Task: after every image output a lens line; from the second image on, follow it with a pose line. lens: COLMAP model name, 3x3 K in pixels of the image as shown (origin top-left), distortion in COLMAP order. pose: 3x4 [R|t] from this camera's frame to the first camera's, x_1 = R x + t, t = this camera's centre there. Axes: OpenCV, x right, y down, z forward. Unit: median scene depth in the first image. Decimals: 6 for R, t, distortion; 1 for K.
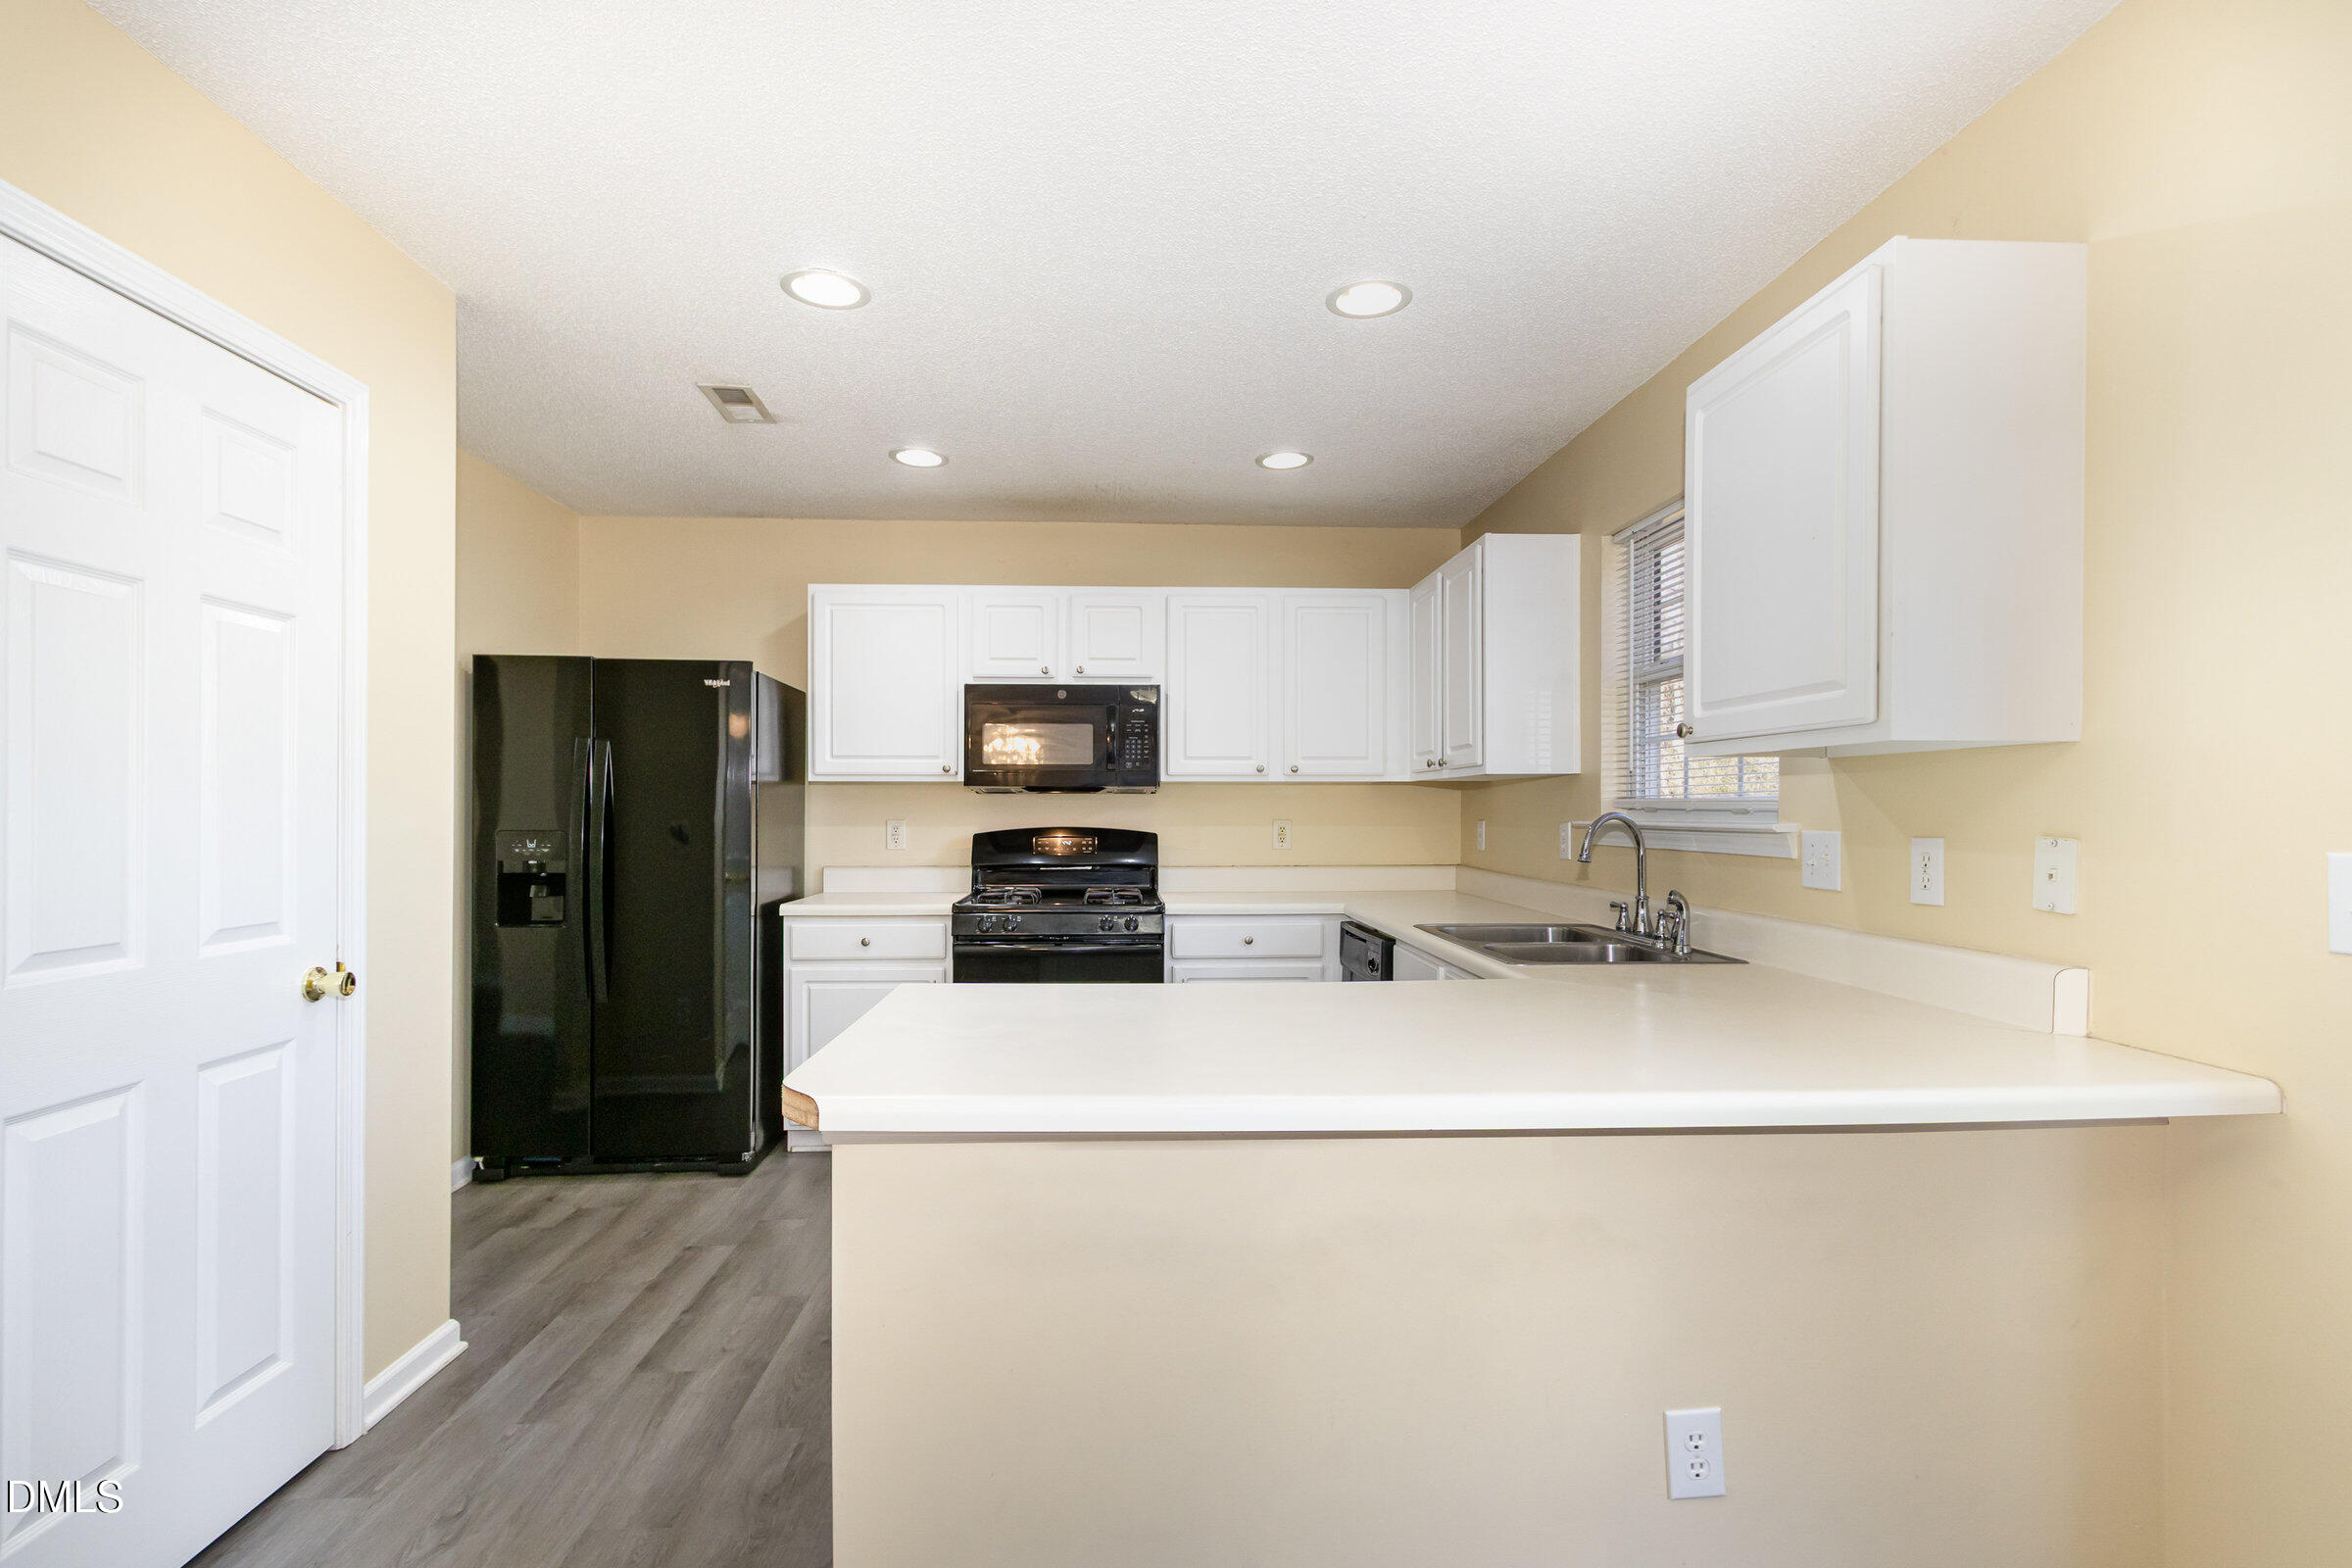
lens RADIAL K [[1100.8, 0, 1170.9], [0, 1100.8, 790.9], [0, 0, 1]] dist [0.002802, 0.000504]
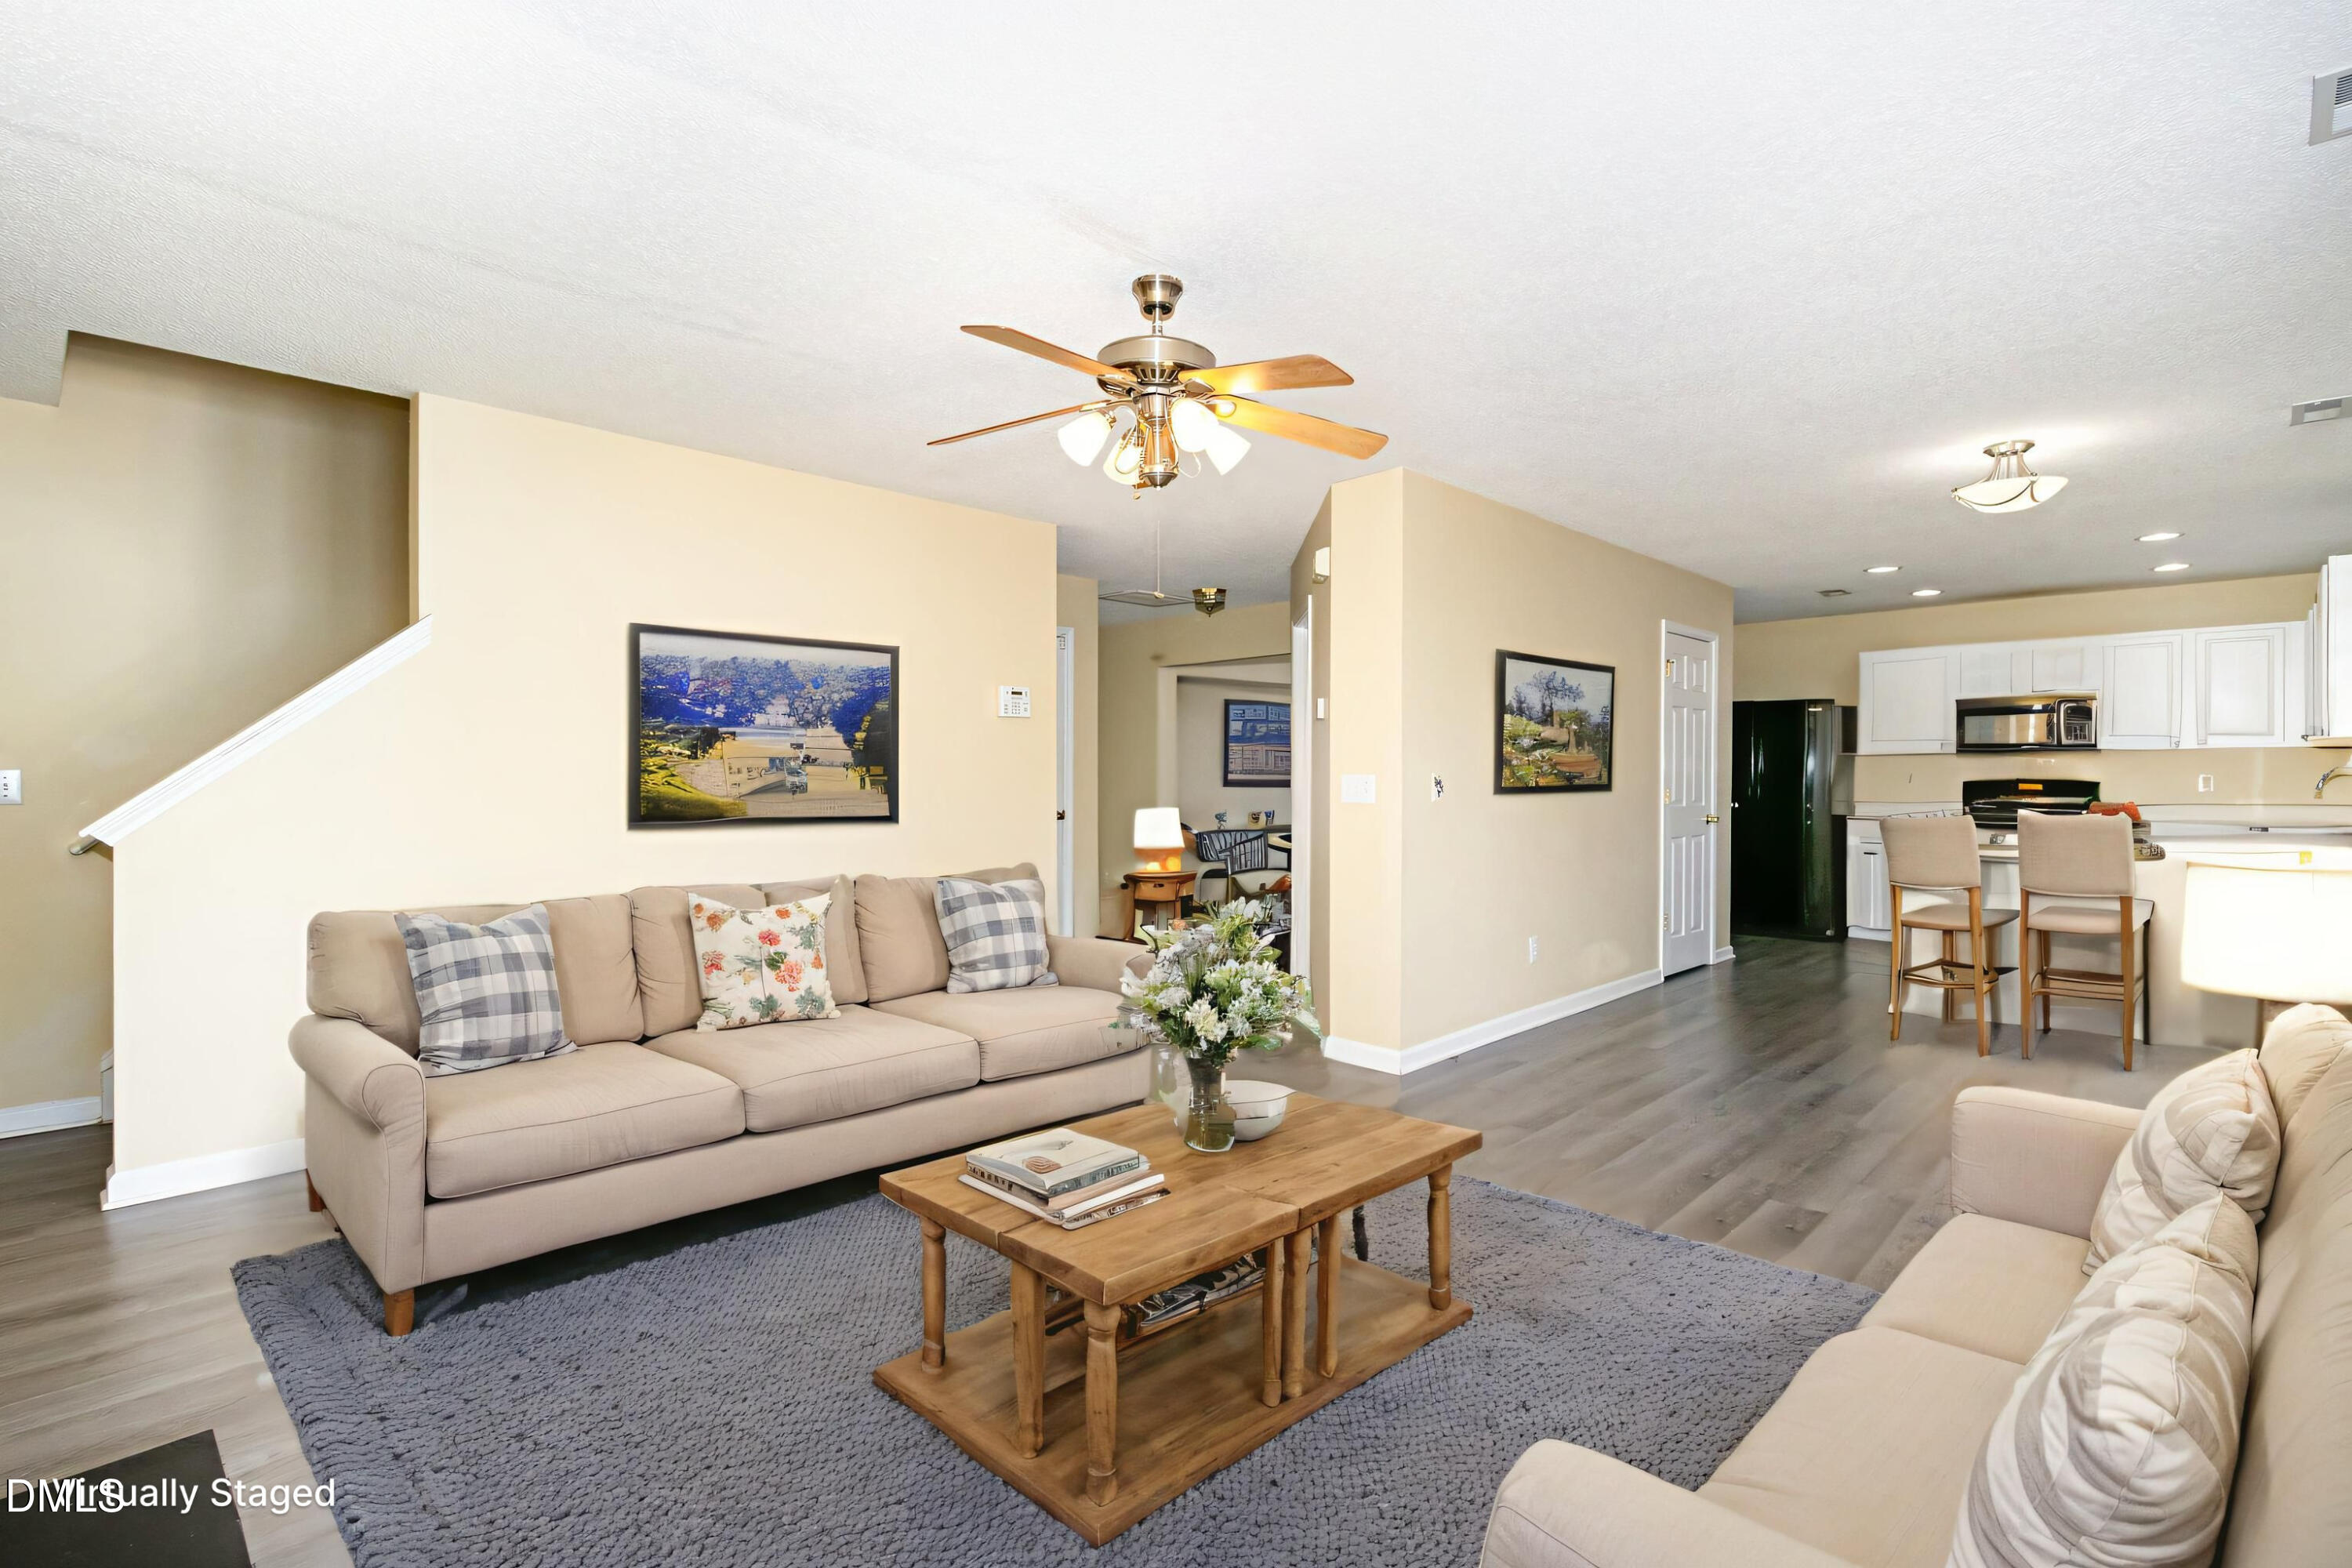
lens RADIAL K [[1093.5, 0, 1177.3], [0, 1093.5, 789.6], [0, 0, 1]] dist [0.003555, 0.000033]
pose [[0.669421, 0.007222, -0.742848, 0.299597], [0.011080, 0.999744, 0.019704, 0.003947], [0.742800, -0.021421, 0.669170, -1.188785]]
